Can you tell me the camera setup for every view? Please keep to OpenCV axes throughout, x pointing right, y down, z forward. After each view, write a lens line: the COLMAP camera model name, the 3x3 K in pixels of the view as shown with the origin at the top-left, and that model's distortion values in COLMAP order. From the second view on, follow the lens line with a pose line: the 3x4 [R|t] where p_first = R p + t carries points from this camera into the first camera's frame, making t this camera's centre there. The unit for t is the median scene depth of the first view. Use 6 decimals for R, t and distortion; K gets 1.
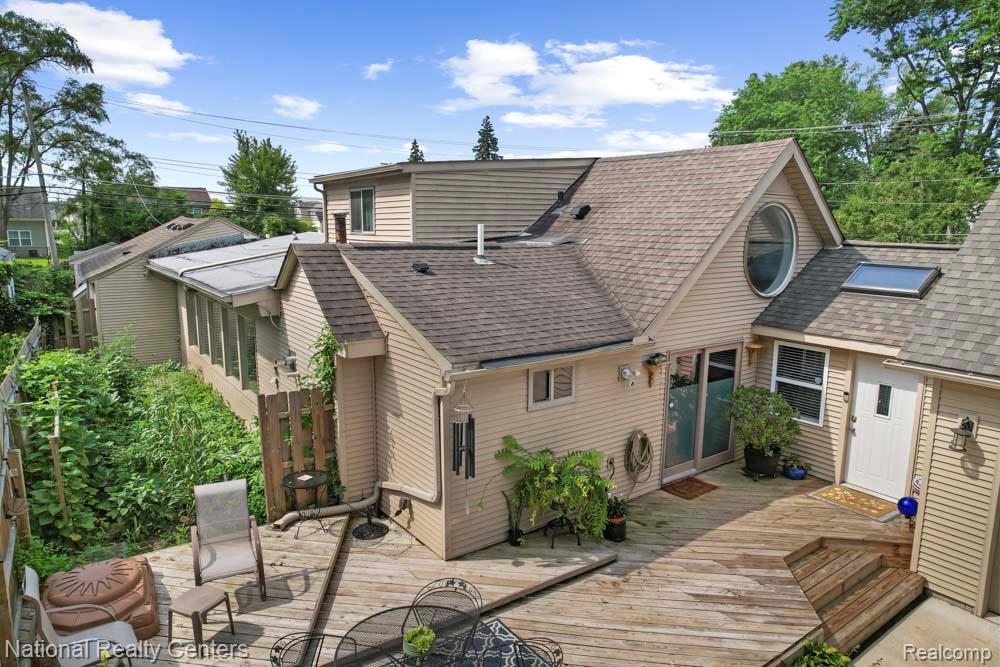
lens RADIAL K [[628.9, 0, 500.0], [0, 628.9, 333.5], [0, 0, 1]] dist [-0.059552, 0.056037]
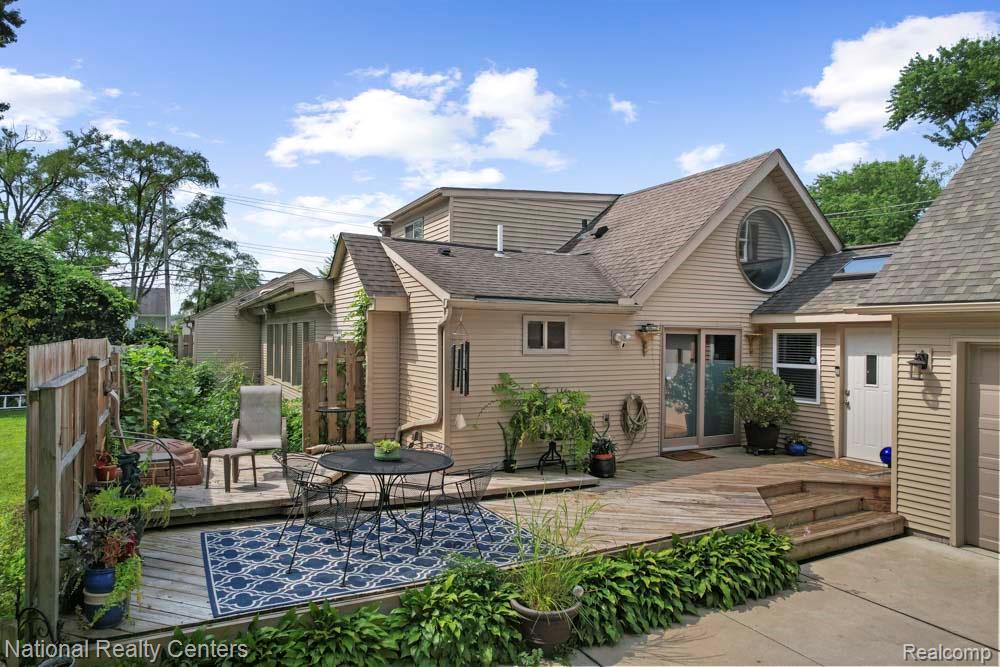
lens RADIAL K [[628.9, 0, 500.0], [0, 628.9, 333.5], [0, 0, 1]] dist [-0.059552, 0.056037]
pose [[0.991095, 0.001072, -0.133152, 0.127833], [-0.024684, 0.984114, -0.175815, 0.236984], [0.130849, 0.177536, 0.975377, -0.116490]]
